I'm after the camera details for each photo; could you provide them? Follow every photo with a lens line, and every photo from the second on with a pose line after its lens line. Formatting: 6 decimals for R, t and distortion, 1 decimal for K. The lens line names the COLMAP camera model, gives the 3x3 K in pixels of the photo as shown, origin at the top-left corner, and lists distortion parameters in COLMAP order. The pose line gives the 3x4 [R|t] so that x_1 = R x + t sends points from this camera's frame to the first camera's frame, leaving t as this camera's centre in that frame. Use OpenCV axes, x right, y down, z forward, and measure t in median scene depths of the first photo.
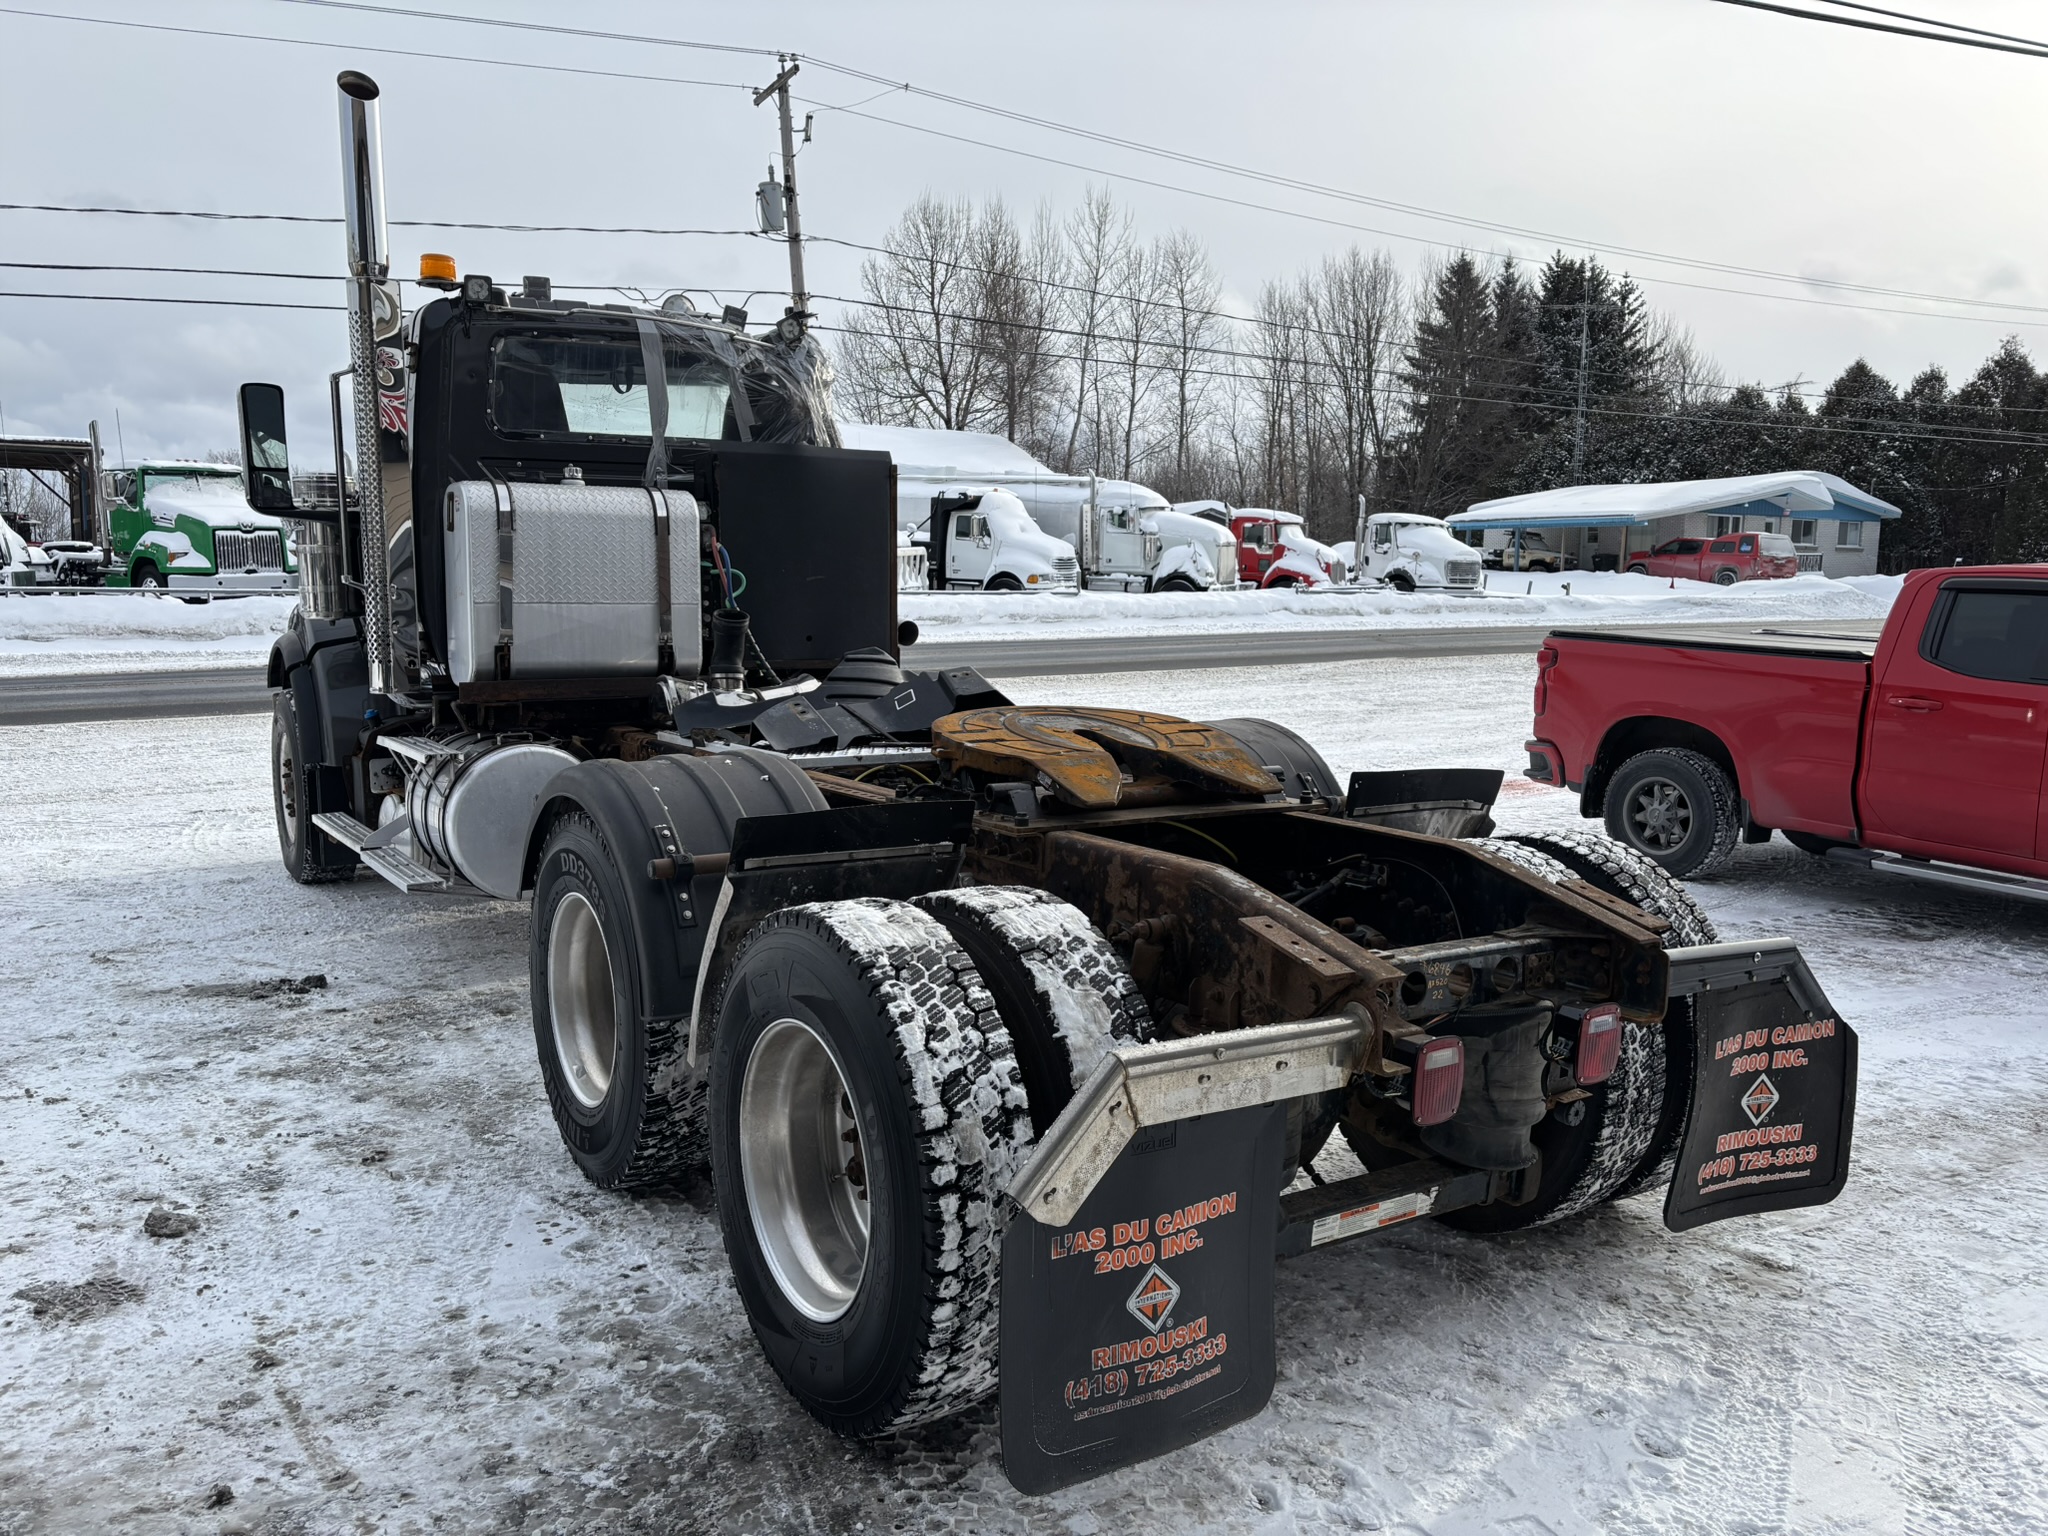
lens RADIAL K [[1546.4, 0, 1029.0], [0, 1546.4, 774.1], [0, 0, 1]] dist [-0.001215, -0.006353]
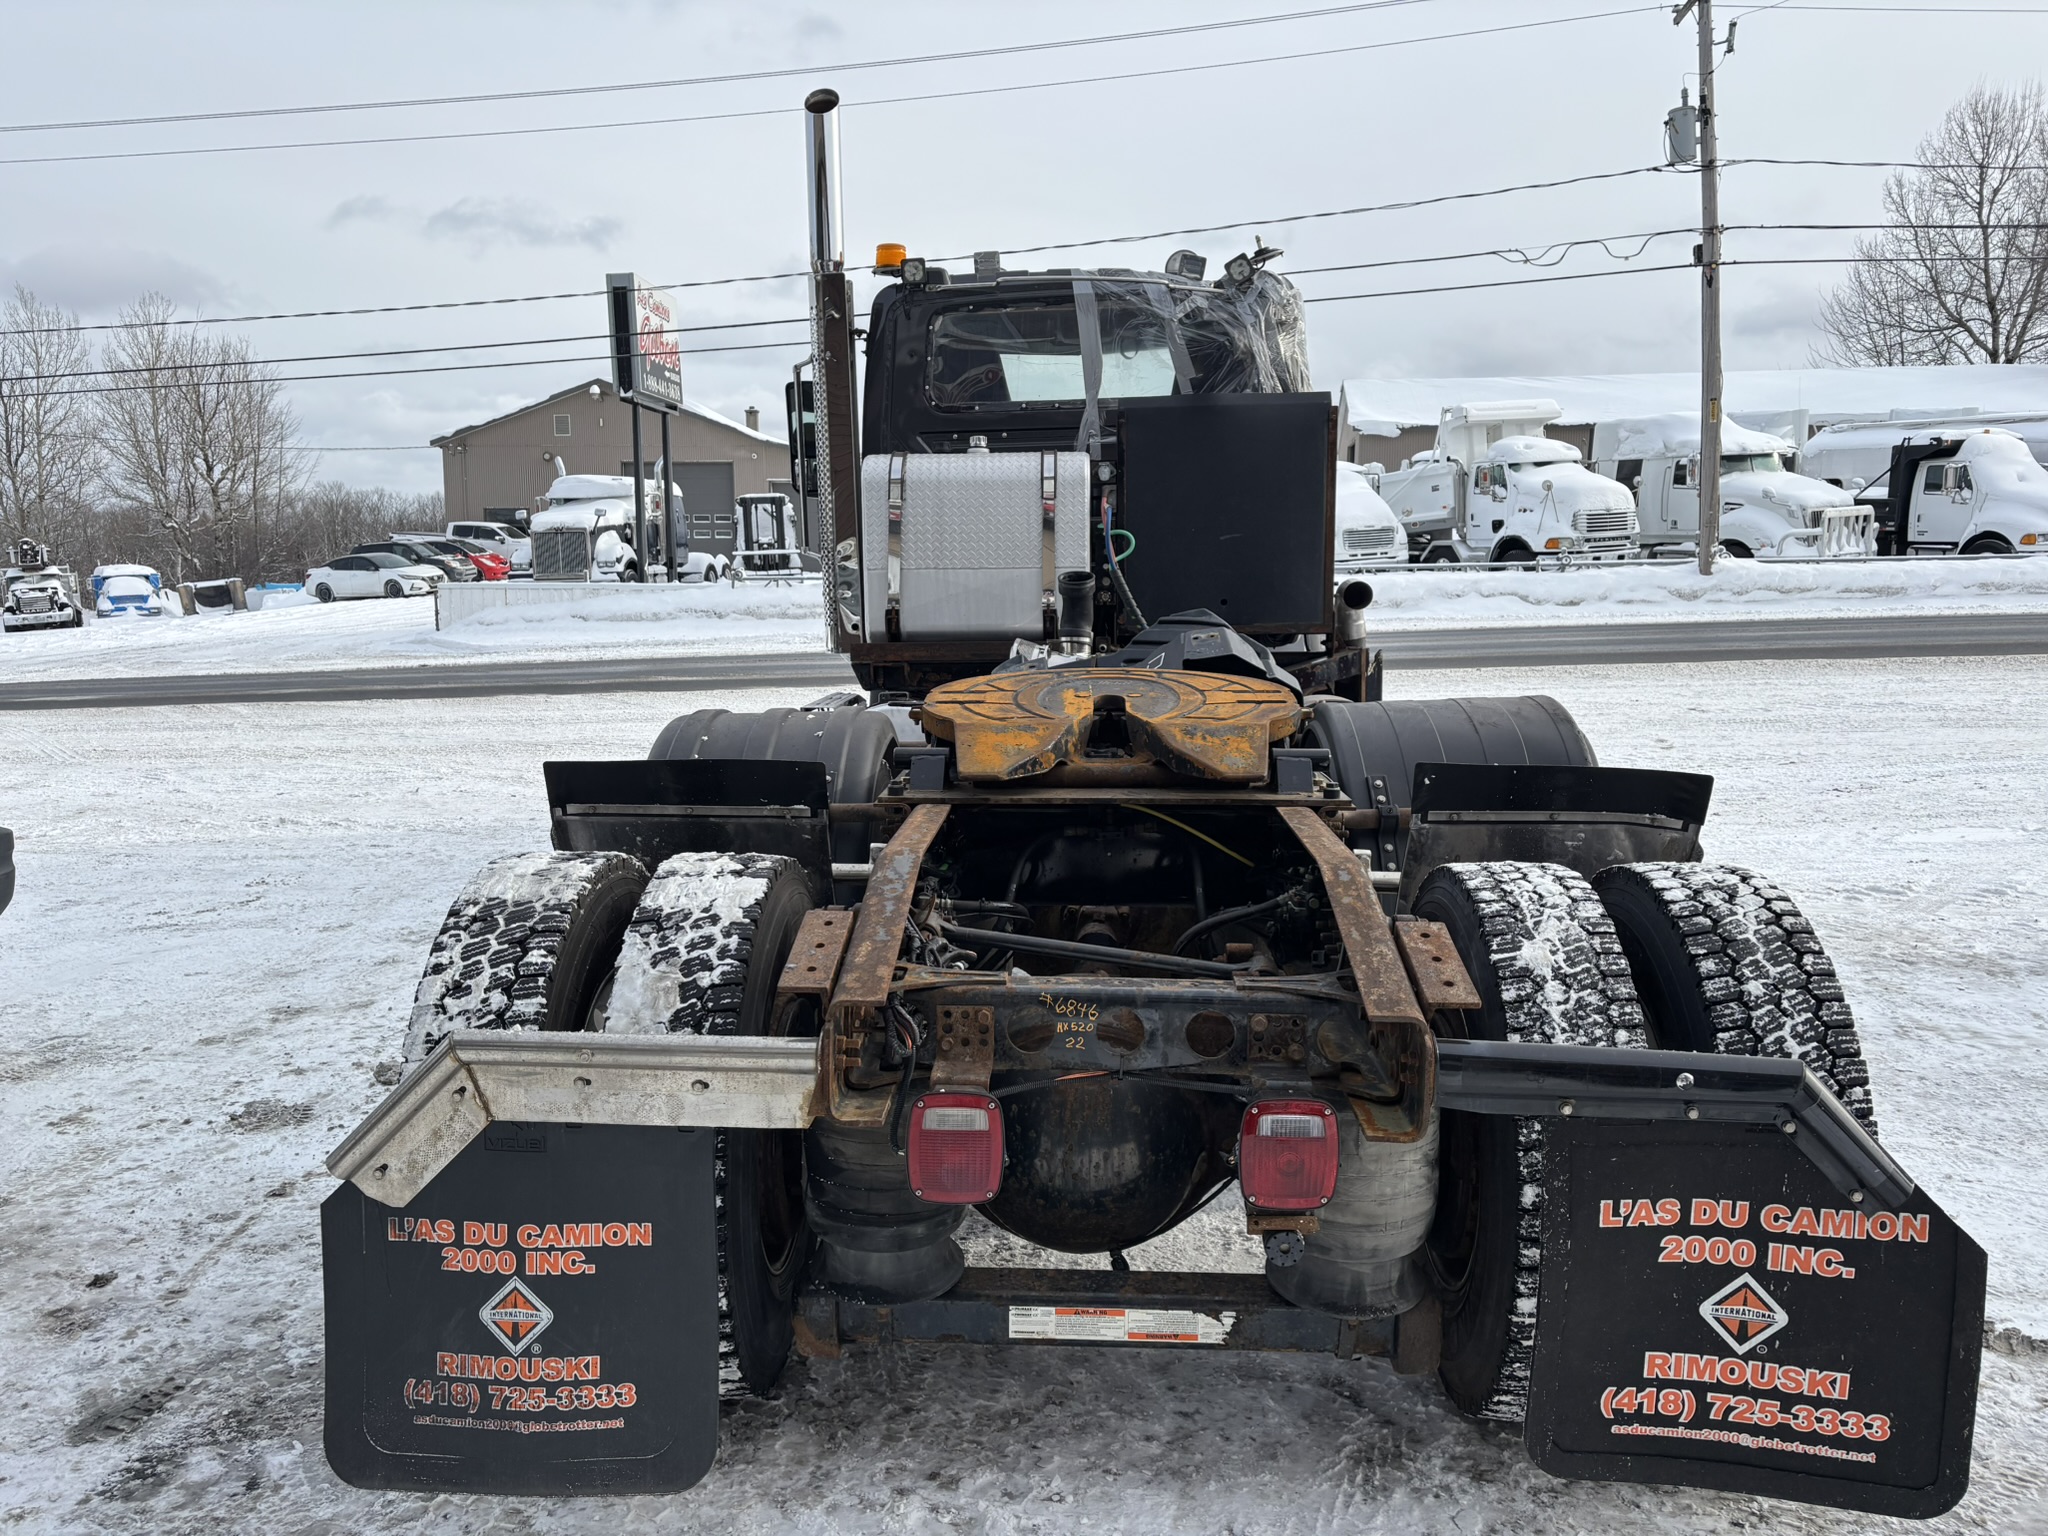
lens RADIAL K [[1552.5, 0, 1024.0], [0, 1552.5, 768.0], [0, 0, 1]] dist [0.028281, -0.054803]
pose [[0.803856, 0.055013, -0.592274, 0.363982], [-0.049977, 0.998440, 0.024910, -0.005623], [0.592721, 0.009576, 0.805351, 0.196460]]
